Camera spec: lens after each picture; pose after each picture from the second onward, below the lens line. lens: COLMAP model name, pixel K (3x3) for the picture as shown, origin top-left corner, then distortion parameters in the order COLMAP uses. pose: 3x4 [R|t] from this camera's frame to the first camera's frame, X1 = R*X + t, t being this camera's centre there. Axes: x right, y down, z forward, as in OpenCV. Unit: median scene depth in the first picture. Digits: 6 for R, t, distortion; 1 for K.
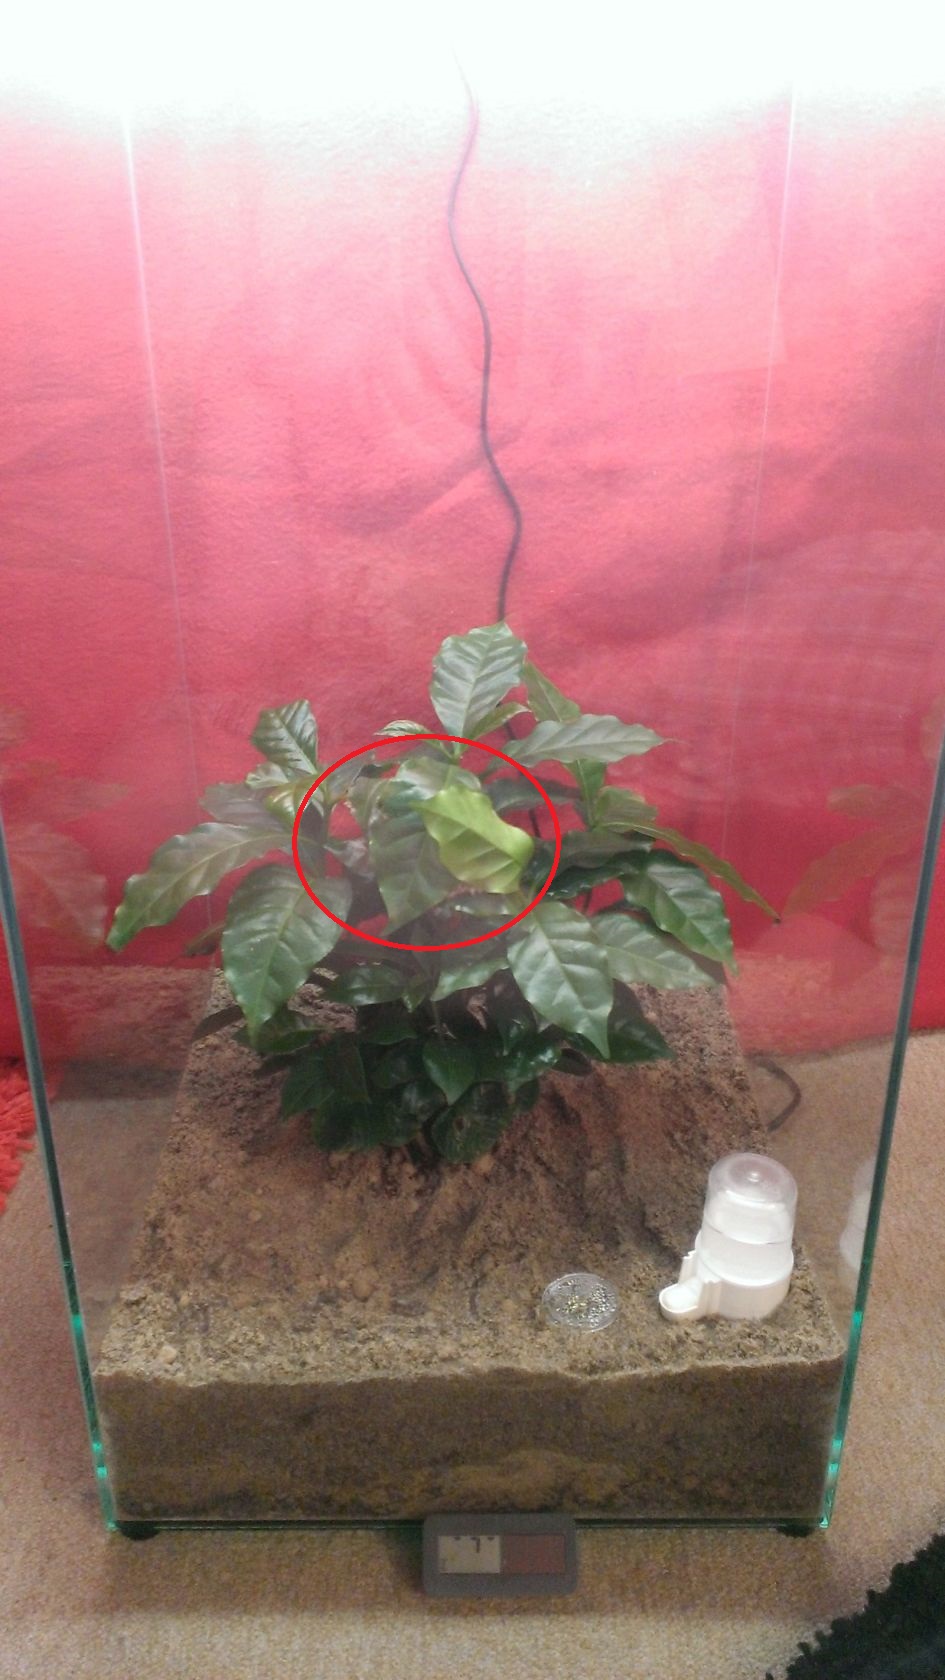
lens RADIAL K [[1240.8, 0, 474.7], [0, 1240.8, 838.9], [0, 0, 1]] dist [0.010159, -0.001774]
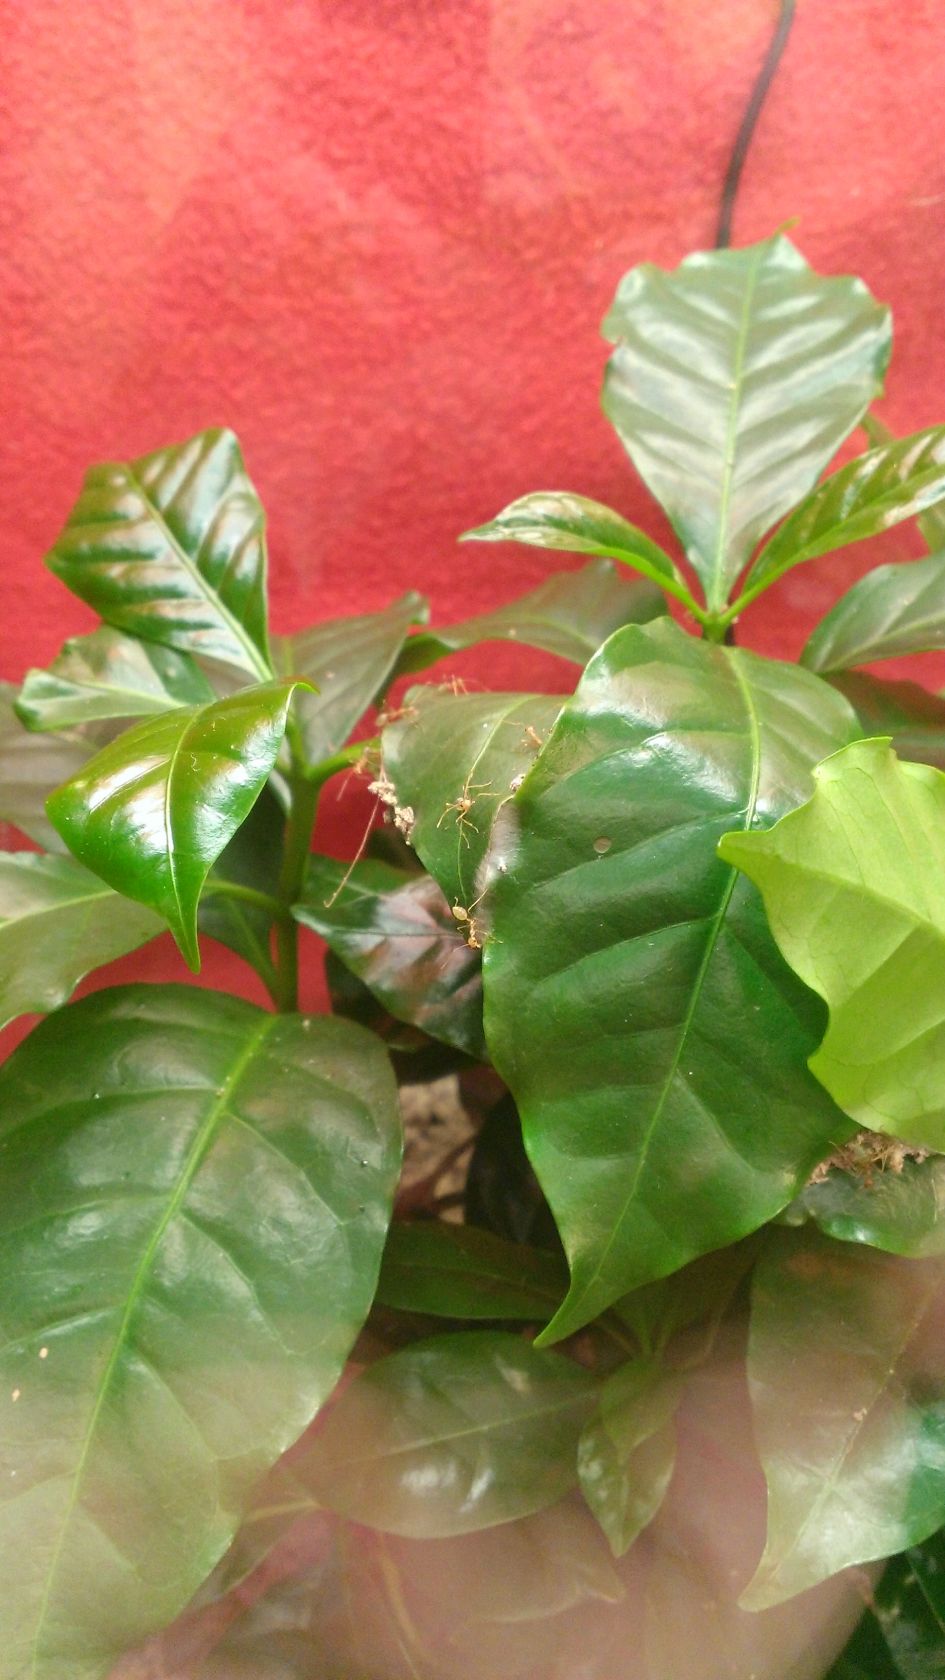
lens RADIAL K [[1240.8, 0, 465.7], [0, 1240.8, 843.1], [0, 0, 1]] dist [0.010159, -0.001774]
pose [[0.999208, -0.000698, 0.039788, -0.090073], [-0.003706, 0.993870, 0.110489, -0.044414], [-0.039621, -0.110548, 0.993081, 0.690478]]
